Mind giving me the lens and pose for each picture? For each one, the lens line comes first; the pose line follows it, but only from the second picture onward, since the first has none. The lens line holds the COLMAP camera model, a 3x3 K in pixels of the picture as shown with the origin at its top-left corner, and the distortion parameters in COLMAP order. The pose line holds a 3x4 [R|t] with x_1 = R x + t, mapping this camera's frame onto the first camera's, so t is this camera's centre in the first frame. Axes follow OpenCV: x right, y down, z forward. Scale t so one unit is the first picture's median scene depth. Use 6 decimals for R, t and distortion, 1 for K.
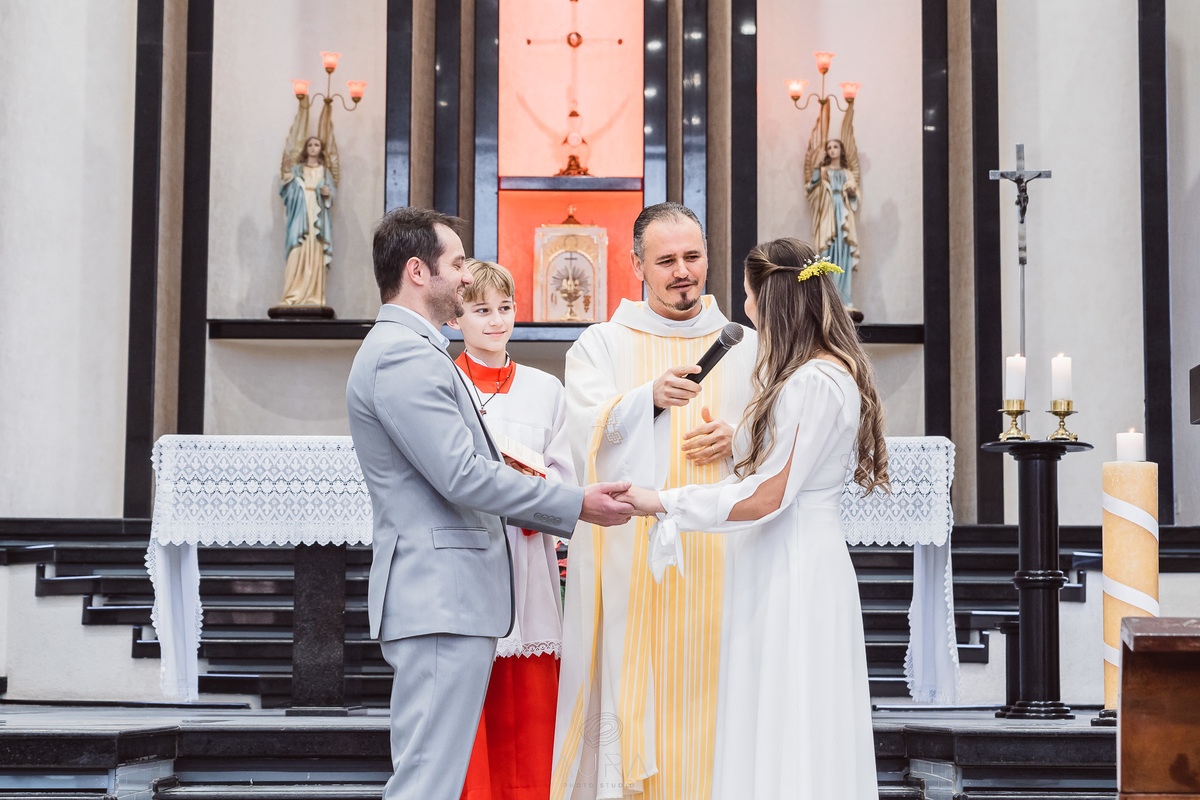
lens RADIAL K [[2558.1, 0, 630.4], [0, 2558.1, 355.9], [0, 0, 1]] dist [-0.030039, 0.452208]
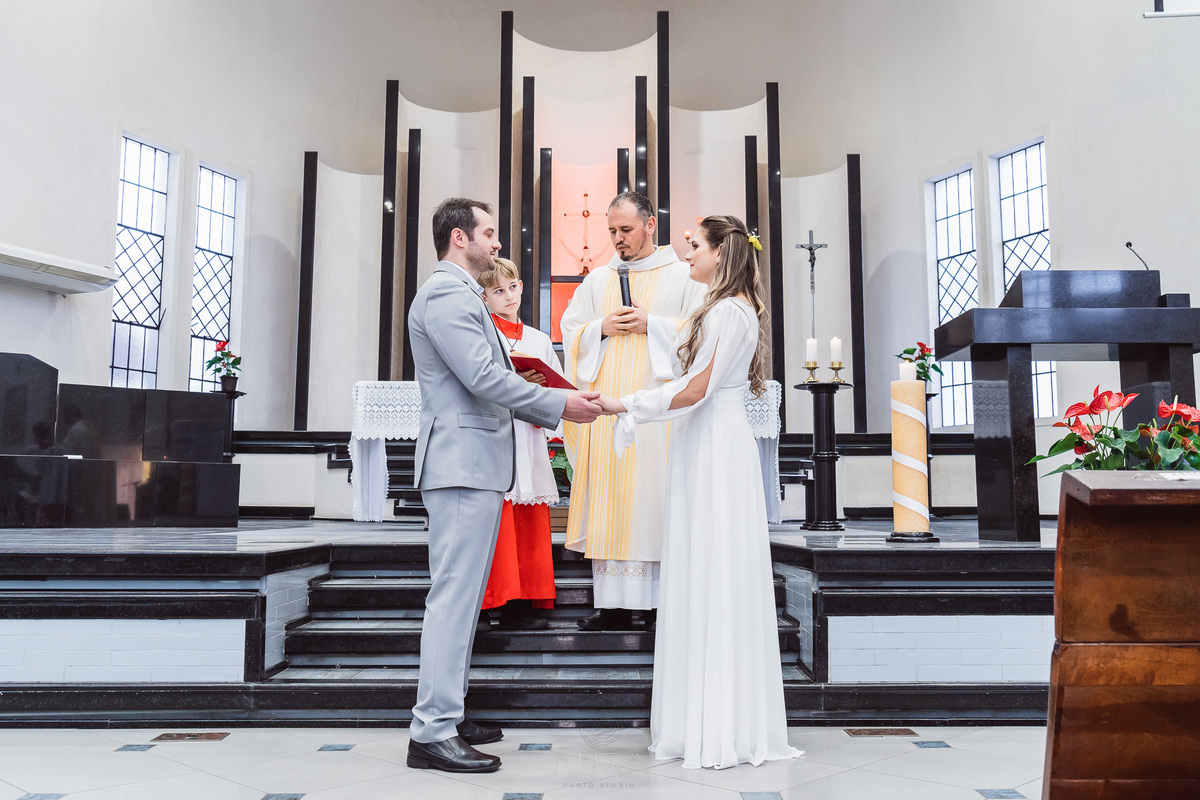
lens RADIAL K [[1060.6, 0, 609.7], [0, 1060.6, 365.3], [0, 0, 1]] dist [-0.004443, 0.003969]
pose [[0.999982, -0.003727, -0.004638, 0.004058], [0.003706, 0.999983, -0.004499, 0.018851], [0.004654, 0.004481, 0.999979, 0.177610]]
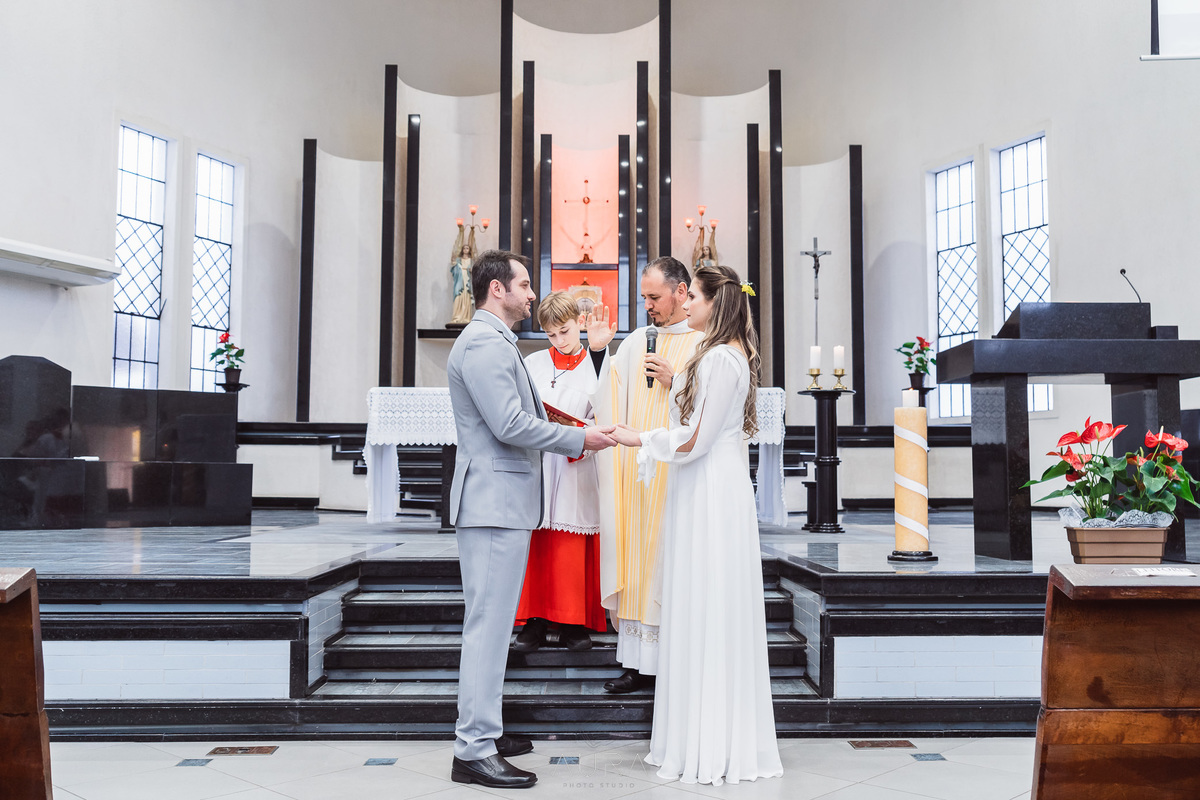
lens RADIAL K [[1071.1, 0, 622.9], [0, 1071.1, 394.3], [0, 0, 1]] dist [-0.006705, 0.003103]
pose [[0.999924, -0.000967, 0.012283, -0.004240], [0.000414, 0.998988, 0.044974, 0.000078], [-0.012314, -0.044965, 0.998913, 0.156625]]
